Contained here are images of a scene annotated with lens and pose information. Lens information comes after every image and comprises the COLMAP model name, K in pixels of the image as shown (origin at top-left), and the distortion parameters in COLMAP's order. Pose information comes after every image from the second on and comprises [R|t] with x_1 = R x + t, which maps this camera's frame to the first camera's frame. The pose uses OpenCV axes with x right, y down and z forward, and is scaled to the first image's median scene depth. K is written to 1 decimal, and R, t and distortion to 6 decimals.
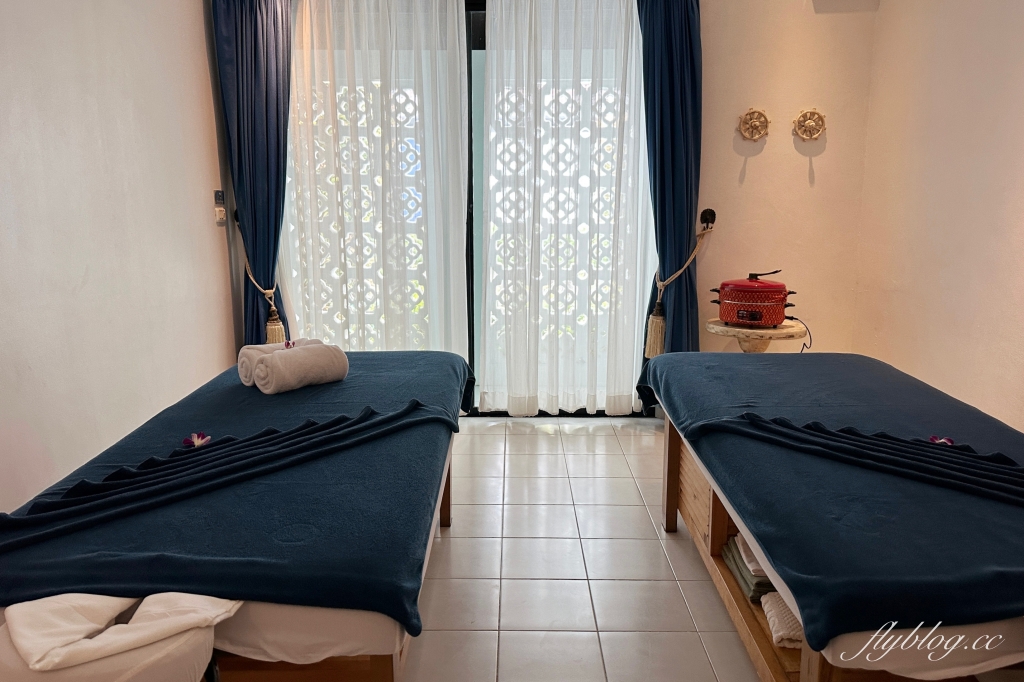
lens RADIAL K [[740.8, 0, 512.2], [0, 740.8, 324.5], [0, 0, 1]] dist [0.109880, -0.151553]
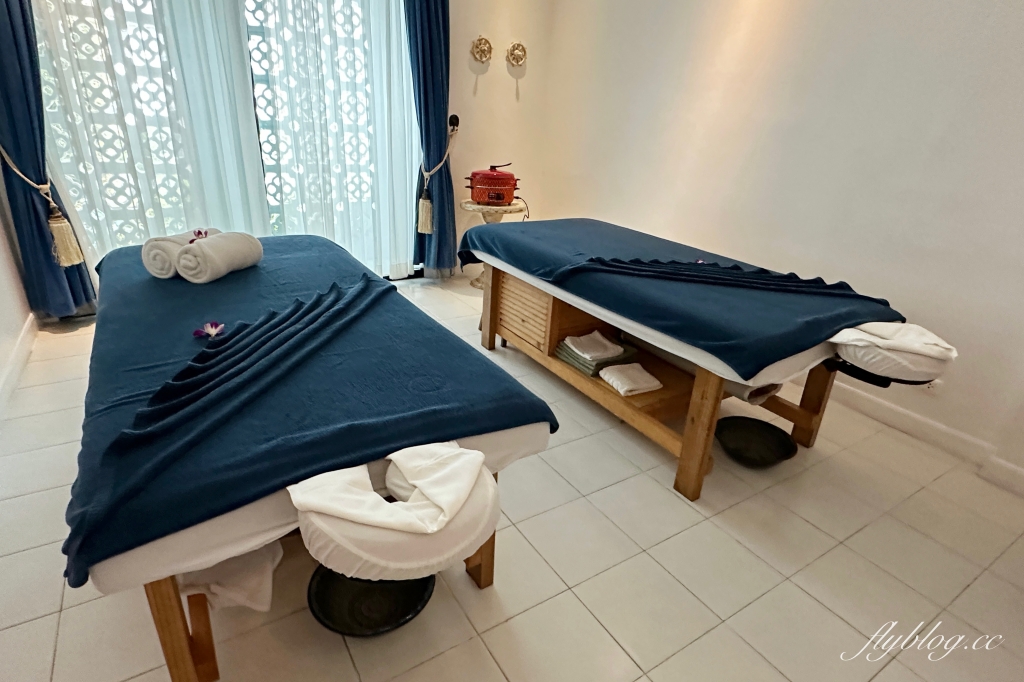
lens RADIAL K [[539.5, 0, 512.0], [0, 539.5, 341.0], [0, 0, 1]] dist [0.000260, -0.000220]
pose [[0.840882, -0.168647, 0.514272, -0.218115], [0.045380, 0.968836, 0.243513, 0.005537], [-0.539313, -0.181428, 0.822330, 0.091963]]
